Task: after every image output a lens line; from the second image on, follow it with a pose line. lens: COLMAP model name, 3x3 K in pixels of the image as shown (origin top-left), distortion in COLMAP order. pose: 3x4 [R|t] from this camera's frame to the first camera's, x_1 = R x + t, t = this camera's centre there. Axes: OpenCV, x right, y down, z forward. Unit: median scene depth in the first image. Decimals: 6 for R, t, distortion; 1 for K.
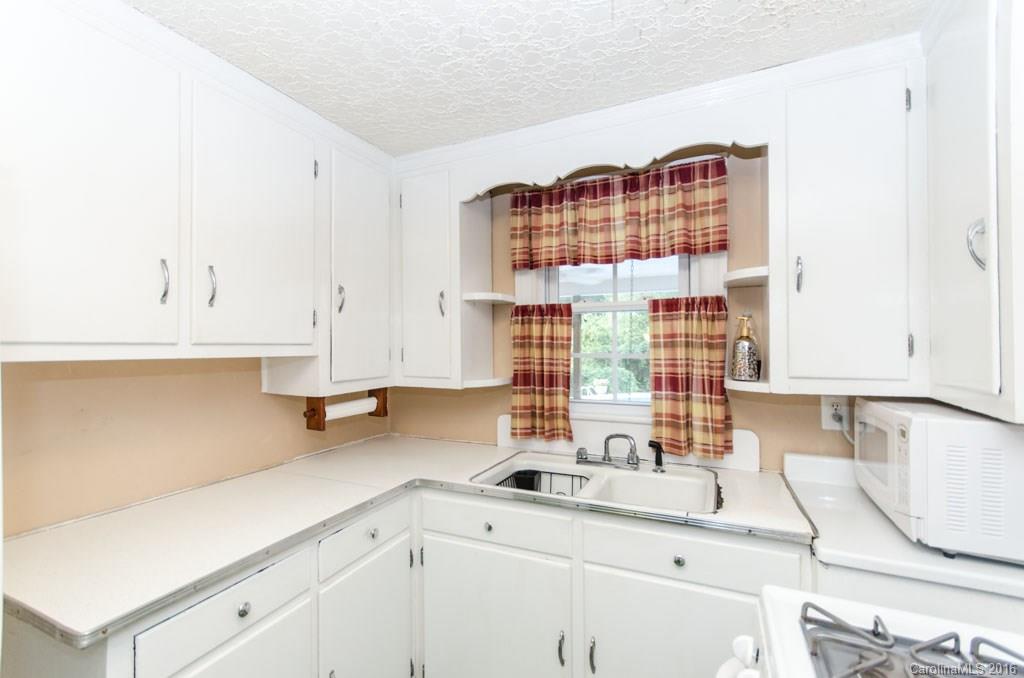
lens RADIAL K [[446.8, 0, 506.5], [0, 446.8, 345.3], [0, 0, 1]] dist [0.004912, 0.001091]
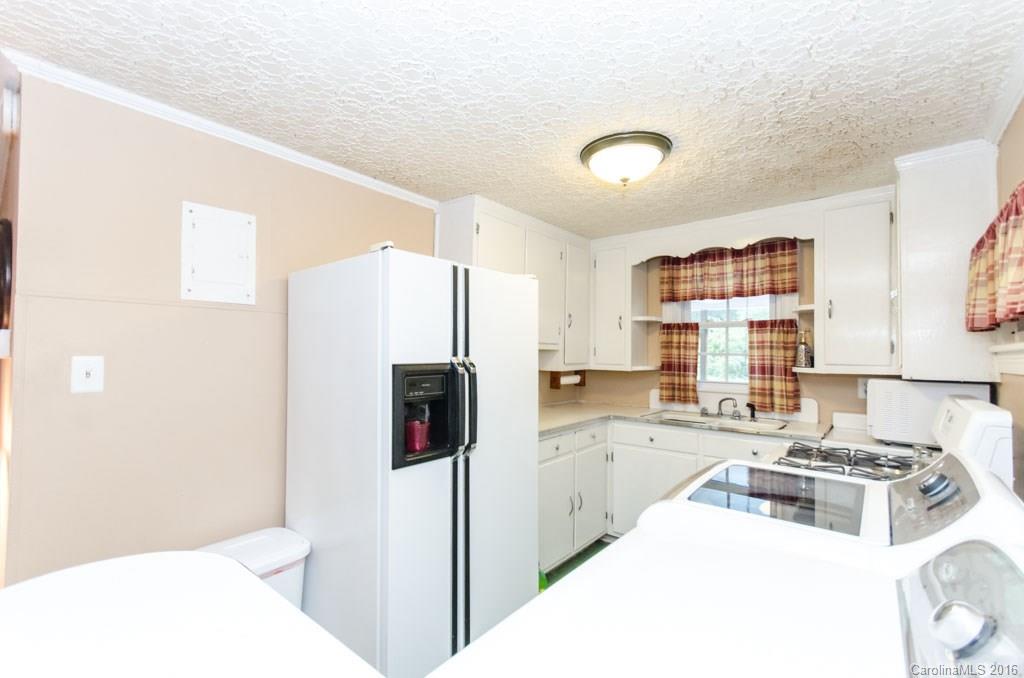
lens RADIAL K [[446.8, 0, 506.5], [0, 446.8, 345.3], [0, 0, 1]] dist [0.004912, 0.001091]
pose [[0.966477, 0.013858, -0.256380, -0.131522], [-0.018991, 0.999666, -0.017555, 0.038409], [0.256051, 0.021836, 0.966417, -0.880939]]
